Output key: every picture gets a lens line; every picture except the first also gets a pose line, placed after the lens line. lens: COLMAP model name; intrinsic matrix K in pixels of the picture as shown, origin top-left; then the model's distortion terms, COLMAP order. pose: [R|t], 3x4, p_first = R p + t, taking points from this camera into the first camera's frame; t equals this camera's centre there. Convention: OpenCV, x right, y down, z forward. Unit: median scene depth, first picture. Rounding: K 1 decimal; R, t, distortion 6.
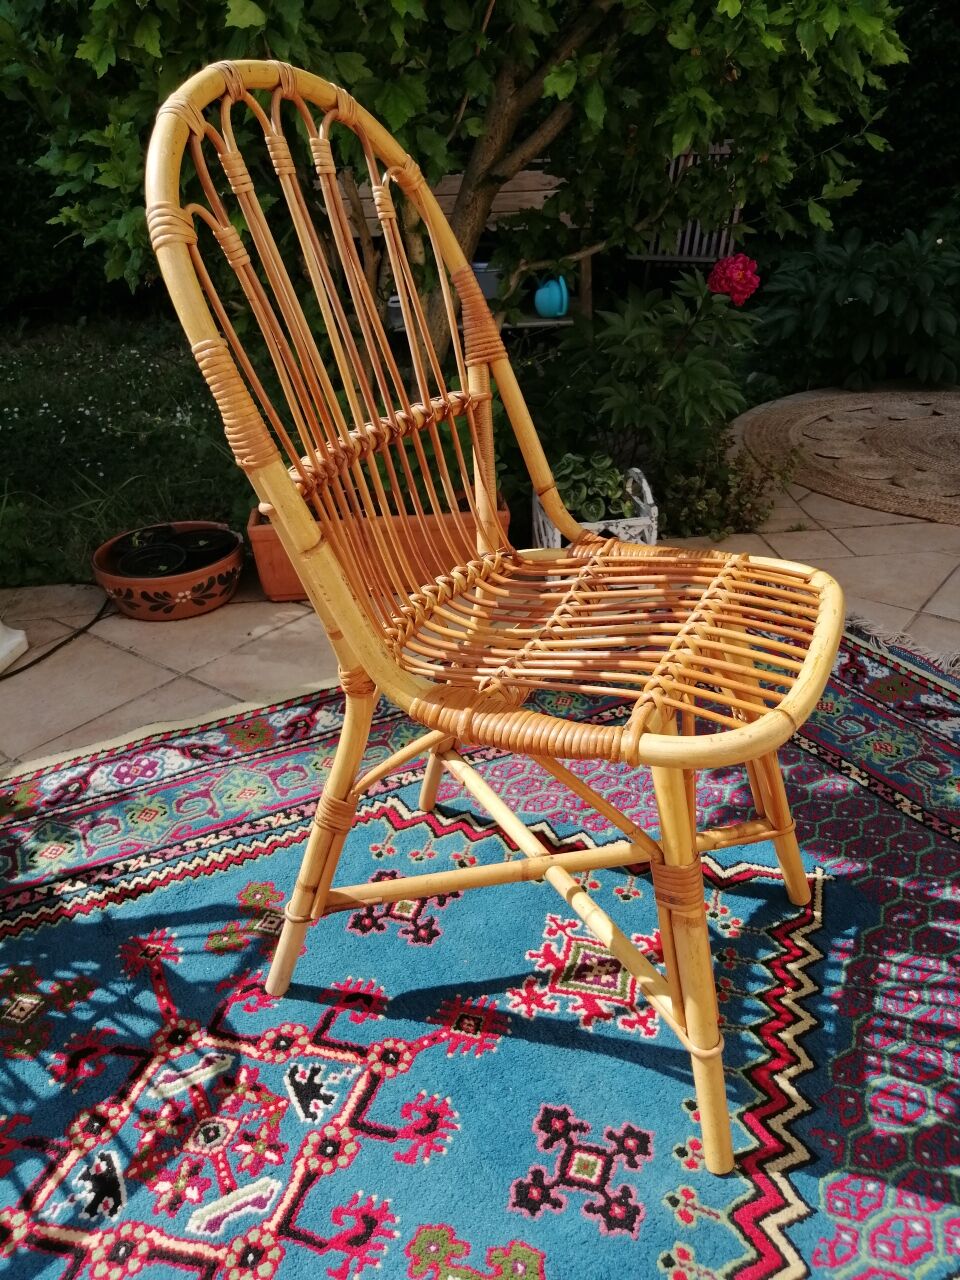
lens RADIAL K [[1017.9, 0, 479.3], [0, 1017.9, 634.7], [0, 0, 1]] dist [-0.037752, 0.073977]
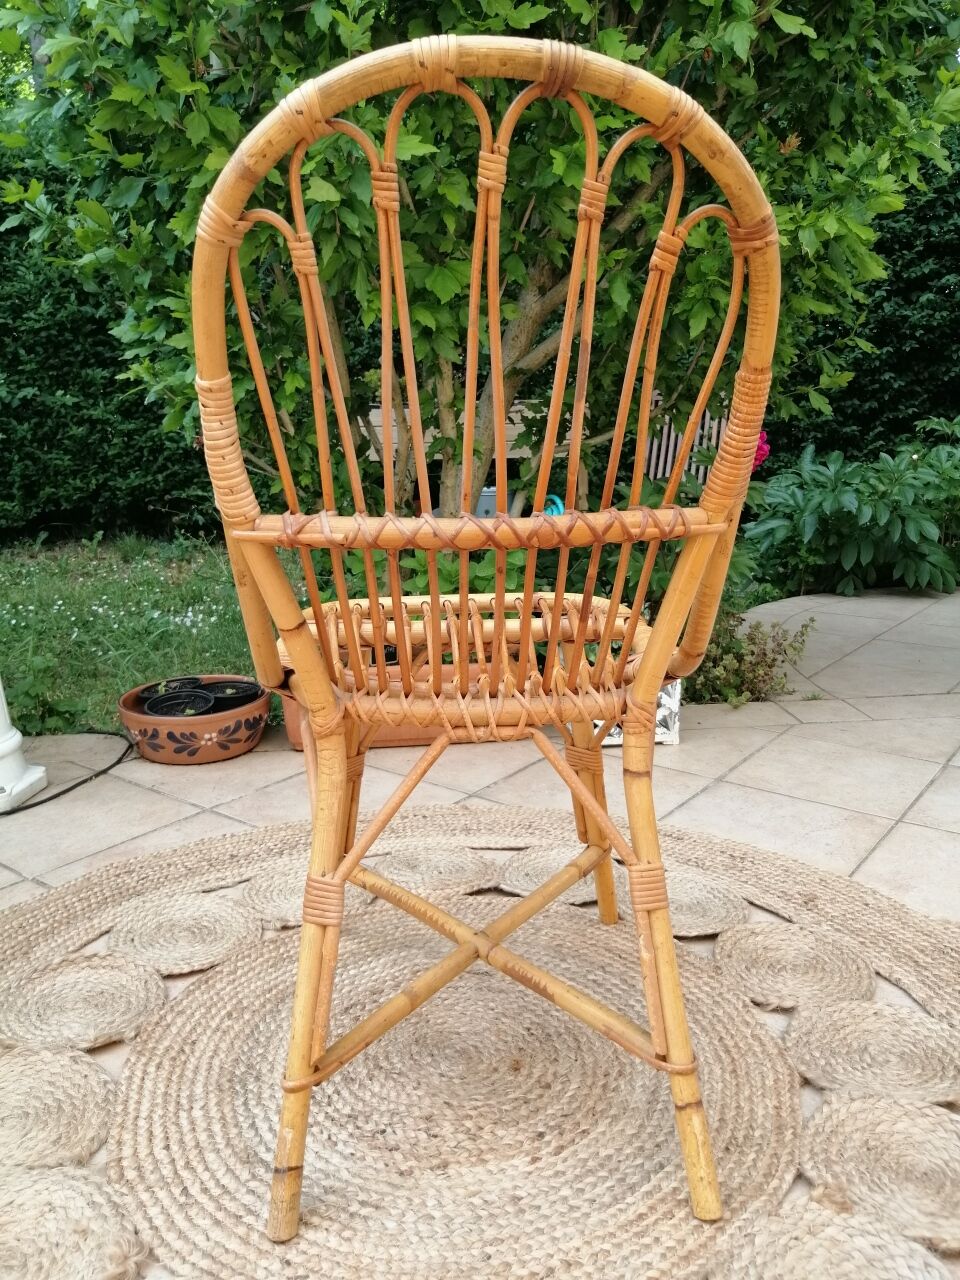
lens RADIAL K [[1017.9, 0, 482.2], [0, 1017.9, 644.9], [0, 0, 1]] dist [-0.037752, 0.073977]
pose [[0.999615, 0.018749, 0.020462, -0.054075], [-0.013478, 0.972466, -0.232656, 0.117715], [-0.024261, 0.232290, 0.972344, 0.007119]]
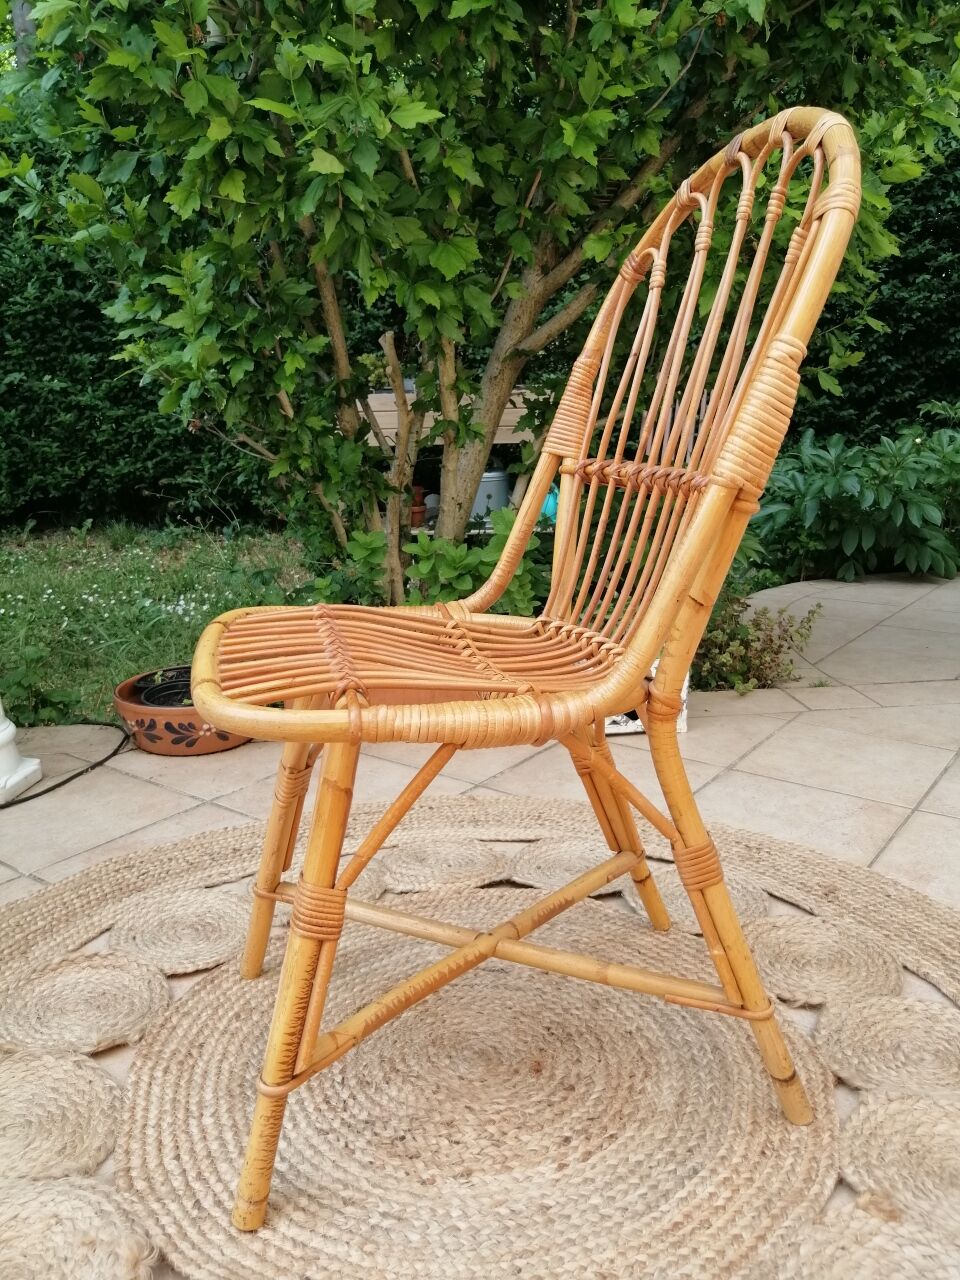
lens RADIAL K [[1017.9, 0, 482.1], [0, 1017.9, 641.8], [0, 0, 1]] dist [-0.037752, 0.073977]
pose [[0.999402, 0.014549, 0.031353, -0.071314], [-0.007153, 0.974518, -0.224196, 0.113178], [-0.033816, 0.223838, 0.974040, 0.032133]]
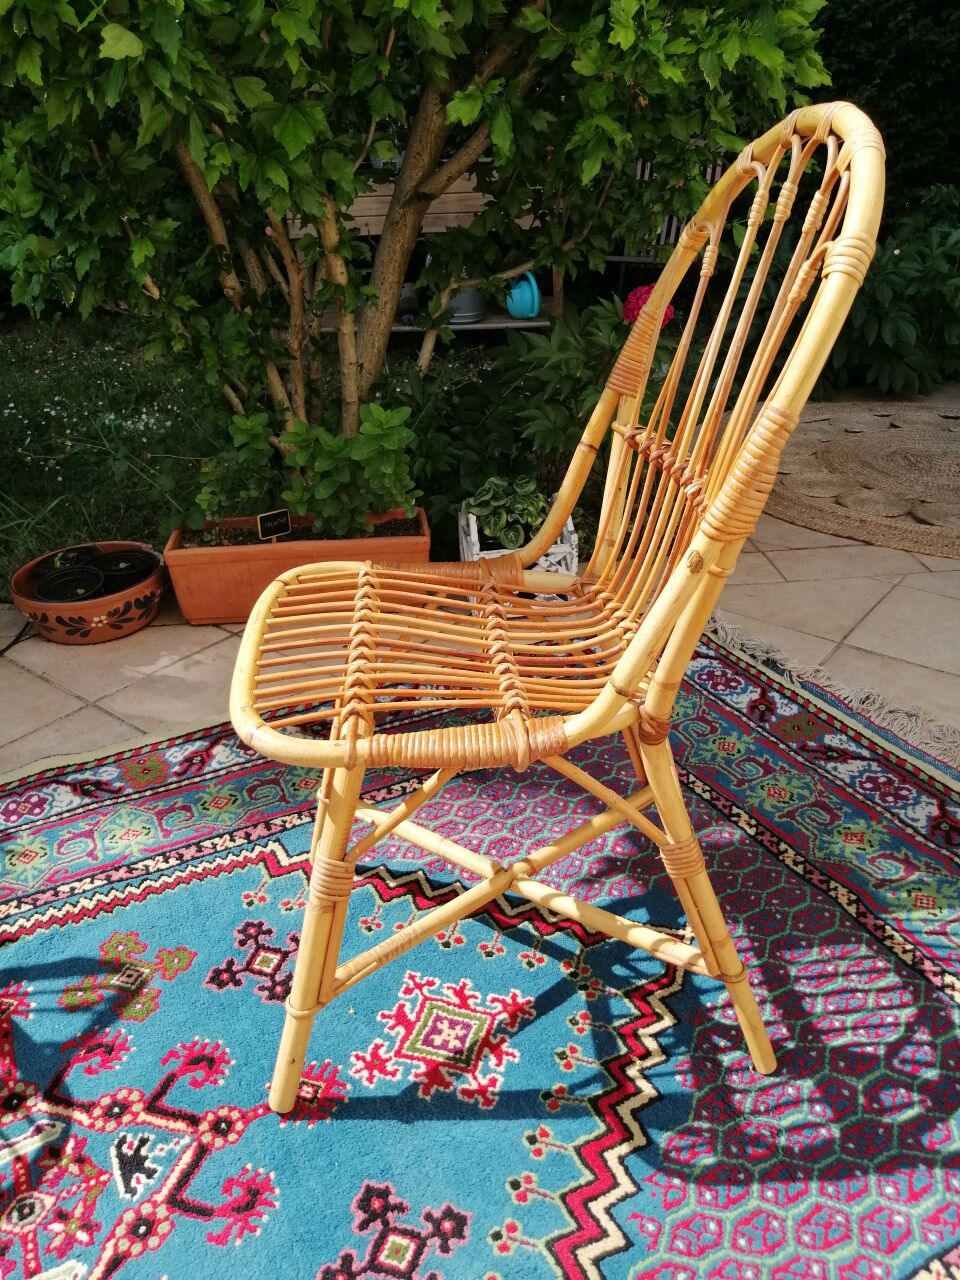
lens RADIAL K [[1017.9, 0, 478.2], [0, 1017.9, 632.8], [0, 0, 1]] dist [-0.037752, 0.073977]
pose [[0.999936, 0.007744, -0.008282, 0.103117], [-0.007631, 0.999878, 0.013663, -0.049877], [0.008387, -0.013599, 0.999872, 0.011860]]
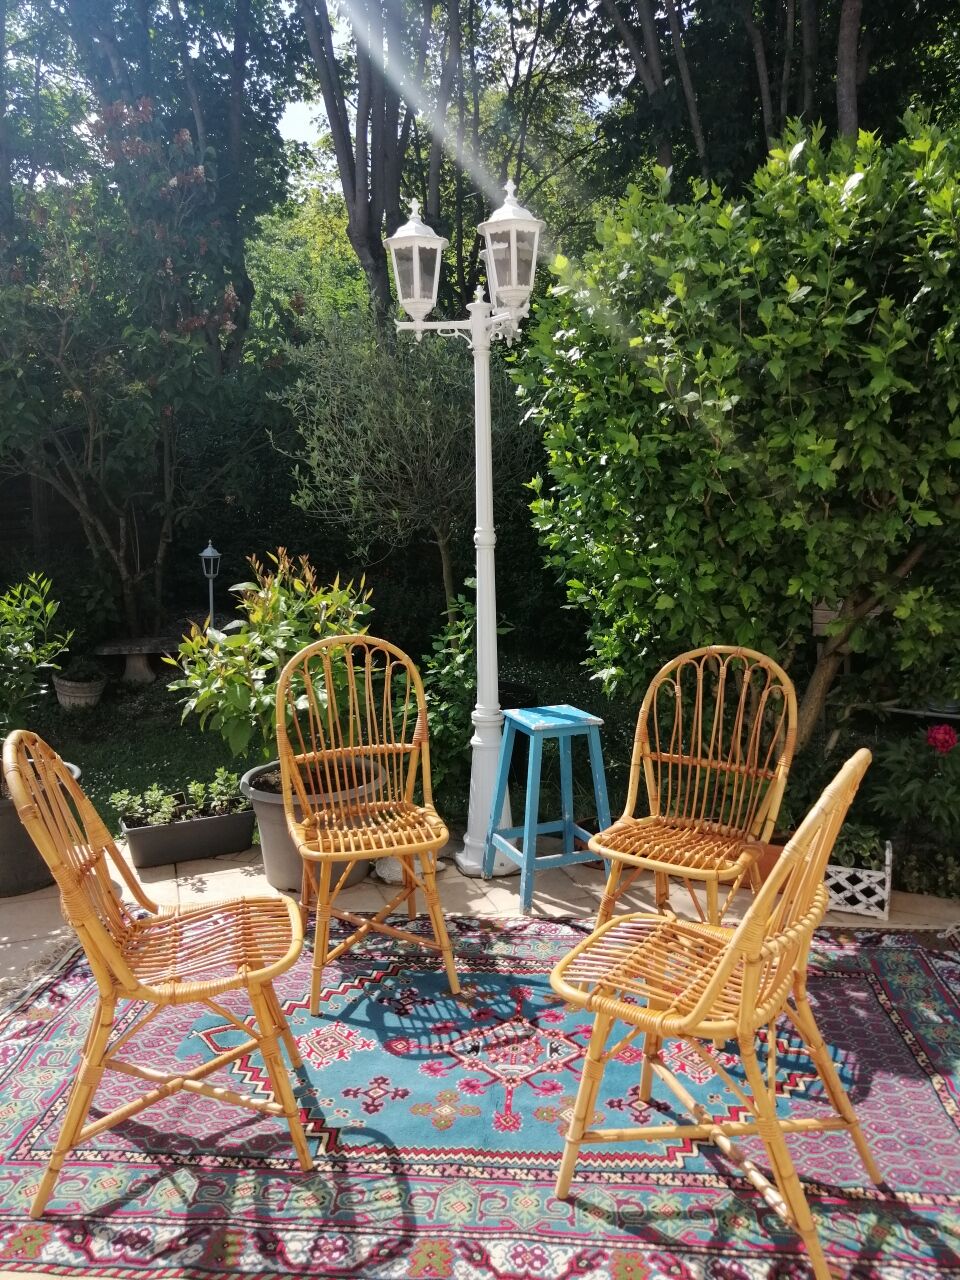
lens RADIAL K [[1017.9, 0, 479.9], [0, 1017.9, 619.1], [0, 0, 1]] dist [-0.037752, 0.073977]
pose [[0.833739, 0.095214, -0.543887, 0.548516], [-0.258148, 0.937953, -0.231522, 0.050831], [0.488096, 0.333433, 0.806588, -0.849294]]
